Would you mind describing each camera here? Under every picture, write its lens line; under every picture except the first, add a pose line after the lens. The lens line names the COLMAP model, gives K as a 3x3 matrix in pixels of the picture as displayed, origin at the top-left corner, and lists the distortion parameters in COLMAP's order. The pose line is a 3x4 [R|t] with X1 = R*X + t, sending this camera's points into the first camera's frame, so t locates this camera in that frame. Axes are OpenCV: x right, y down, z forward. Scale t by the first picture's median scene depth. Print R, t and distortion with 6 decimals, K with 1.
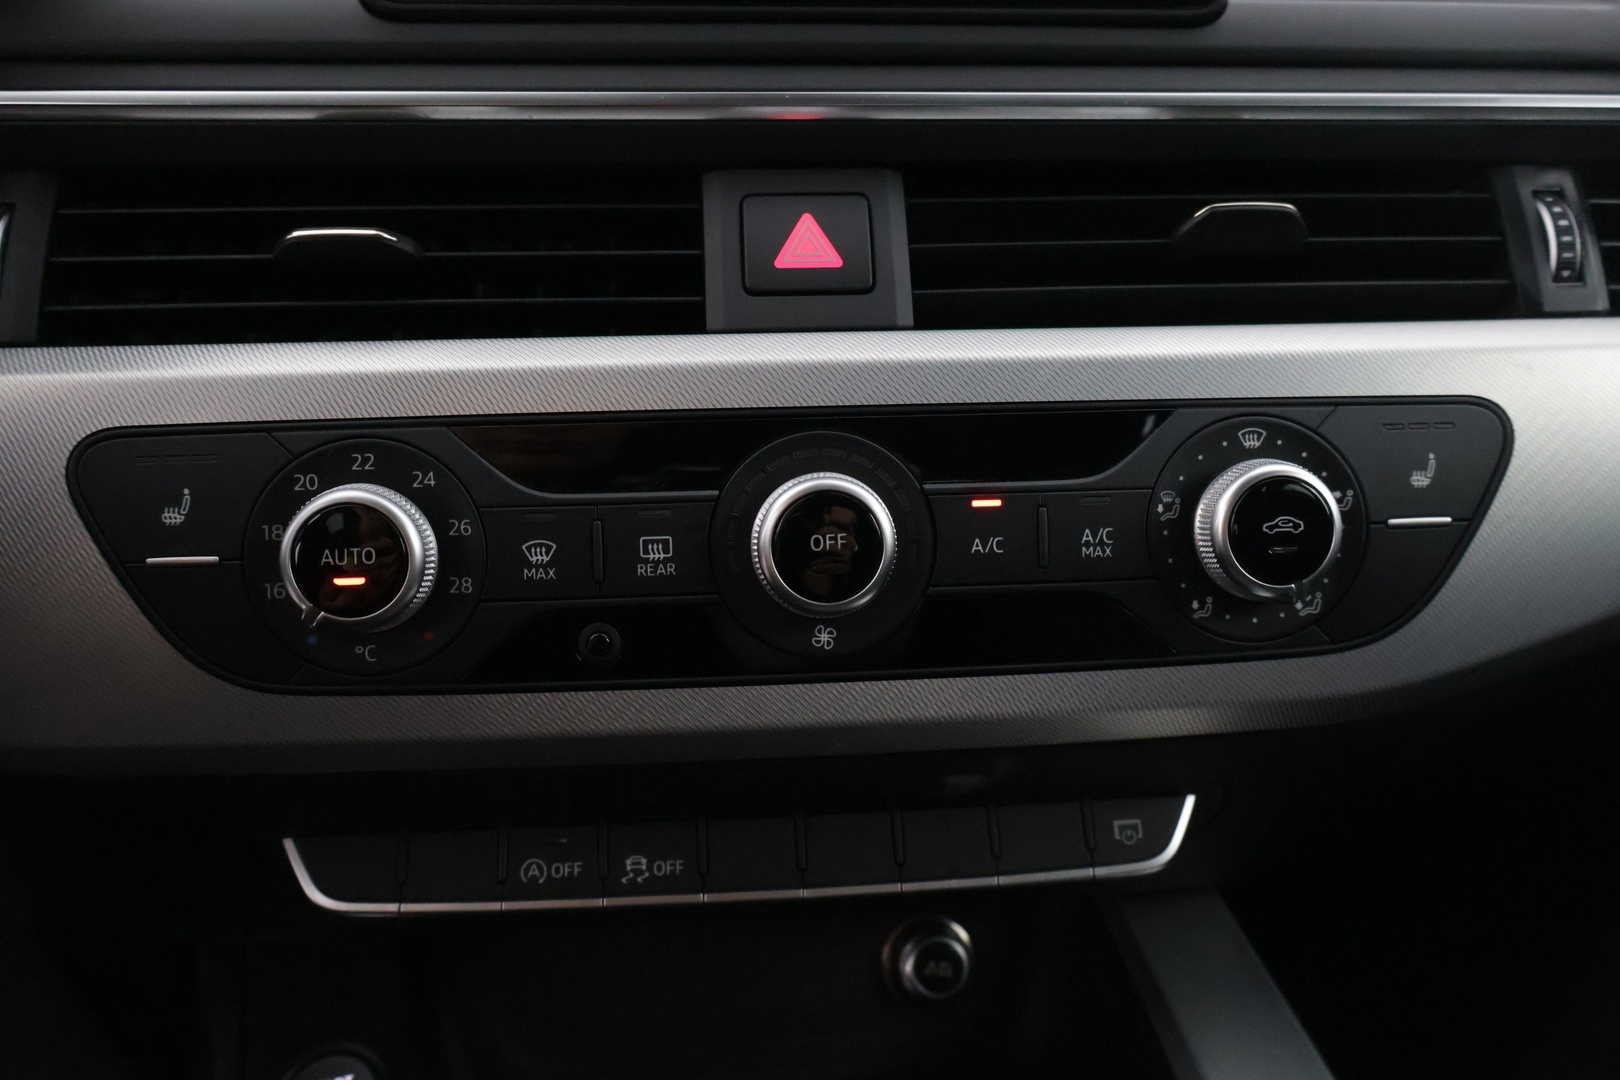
lens RADIAL K [[1358.1, 0, 806.8], [0, 1358.1, 535.9], [0, 0, 1]] dist [0.012475, -0.055889]
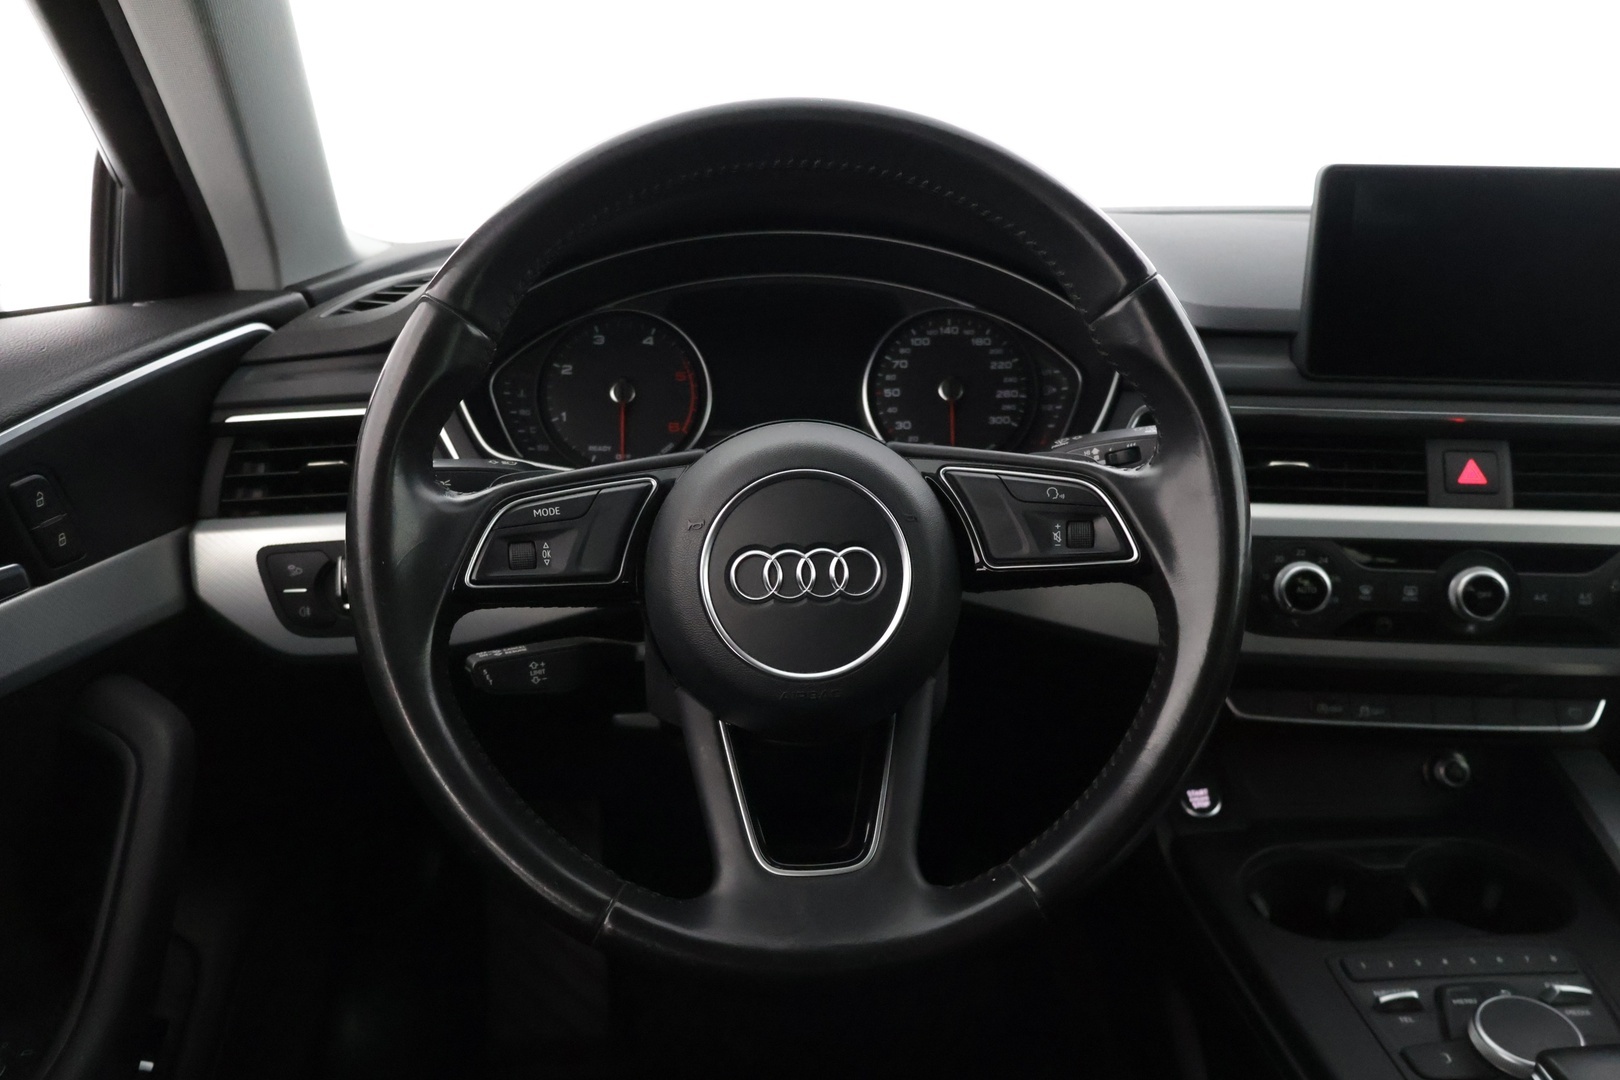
lens RADIAL K [[1358.1, 0, 805.1], [0, 1358.1, 528.4], [0, 0, 1]] dist [0.012475, -0.055889]
pose [[0.984935, 0.061706, -0.161542, -0.809364], [-0.049815, 0.995812, 0.076658, -0.243394], [0.165595, -0.067456, 0.983884, -1.705773]]
